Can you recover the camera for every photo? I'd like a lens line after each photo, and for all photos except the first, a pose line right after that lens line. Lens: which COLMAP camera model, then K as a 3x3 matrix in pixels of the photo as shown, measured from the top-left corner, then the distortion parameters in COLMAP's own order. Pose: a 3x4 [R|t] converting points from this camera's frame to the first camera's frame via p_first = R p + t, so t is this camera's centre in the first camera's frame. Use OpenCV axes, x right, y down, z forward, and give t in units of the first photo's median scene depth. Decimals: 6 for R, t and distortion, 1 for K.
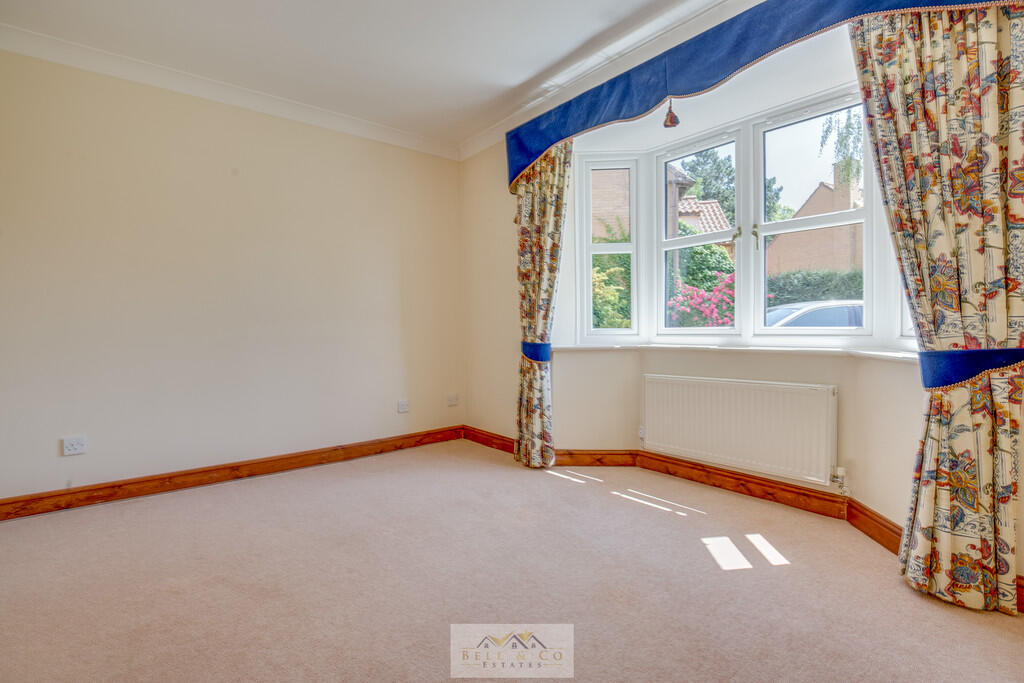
lens RADIAL K [[476.2, 0, 509.1], [0, 476.2, 344.1], [0, 0, 1]] dist [-0.027840, 0.000883]
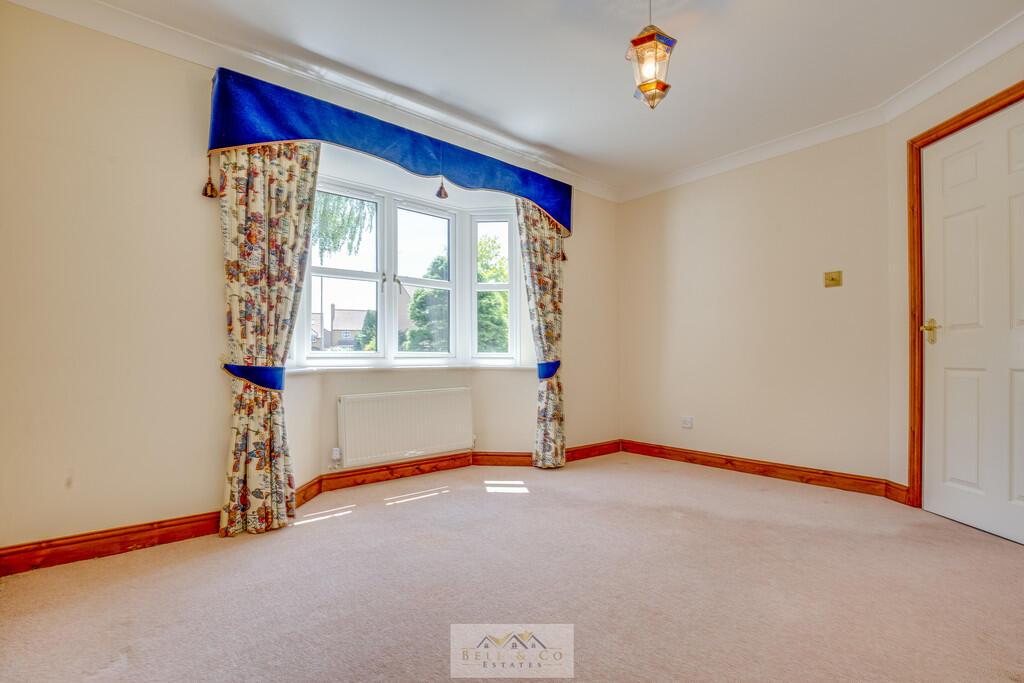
lens RADIAL K [[476.2, 0, 509.1], [0, 476.2, 344.1], [0, 0, 1]] dist [-0.027840, 0.000883]
pose [[-0.027601, 0.029857, 0.999173, -0.796928], [0.026553, 0.999223, -0.029125, -0.007972], [-0.999266, 0.025728, -0.028372, 0.701579]]
